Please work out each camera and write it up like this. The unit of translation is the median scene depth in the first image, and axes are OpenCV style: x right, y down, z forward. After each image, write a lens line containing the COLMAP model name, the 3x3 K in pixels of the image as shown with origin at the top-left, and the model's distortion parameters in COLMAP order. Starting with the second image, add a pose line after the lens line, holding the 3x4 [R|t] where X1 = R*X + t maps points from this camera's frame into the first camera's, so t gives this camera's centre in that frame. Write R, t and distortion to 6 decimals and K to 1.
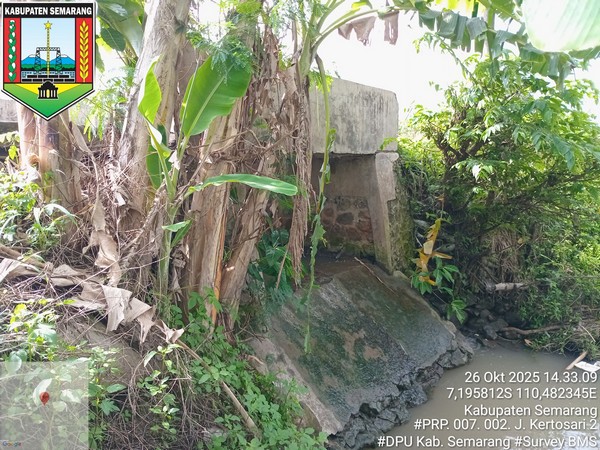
lens RADIAL K [[459.9, 0, 300.0], [0, 459.9, 225.0], [0, 0, 1]] dist [-0.000233, -0.001841]
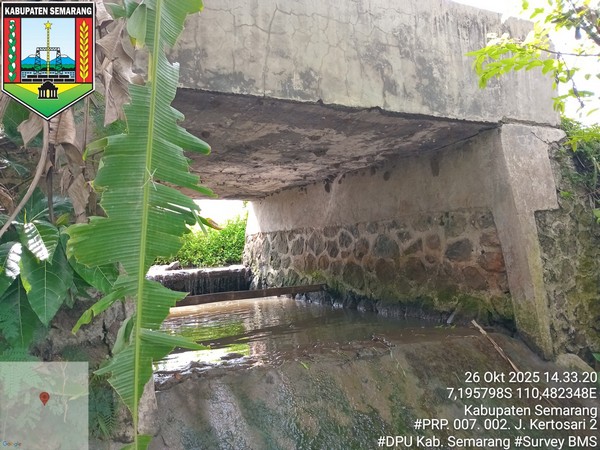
lens RADIAL K [[433.3, 0, 300.0], [0, 433.3, 225.0], [0, 0, 1]] dist [-0.030176, -0.000241]
pose [[0.864411, -0.053666, -0.499913, 0.200750], [-0.047255, 0.981214, -0.187045, 0.064829], [0.500559, 0.185307, 0.845637, 0.464297]]
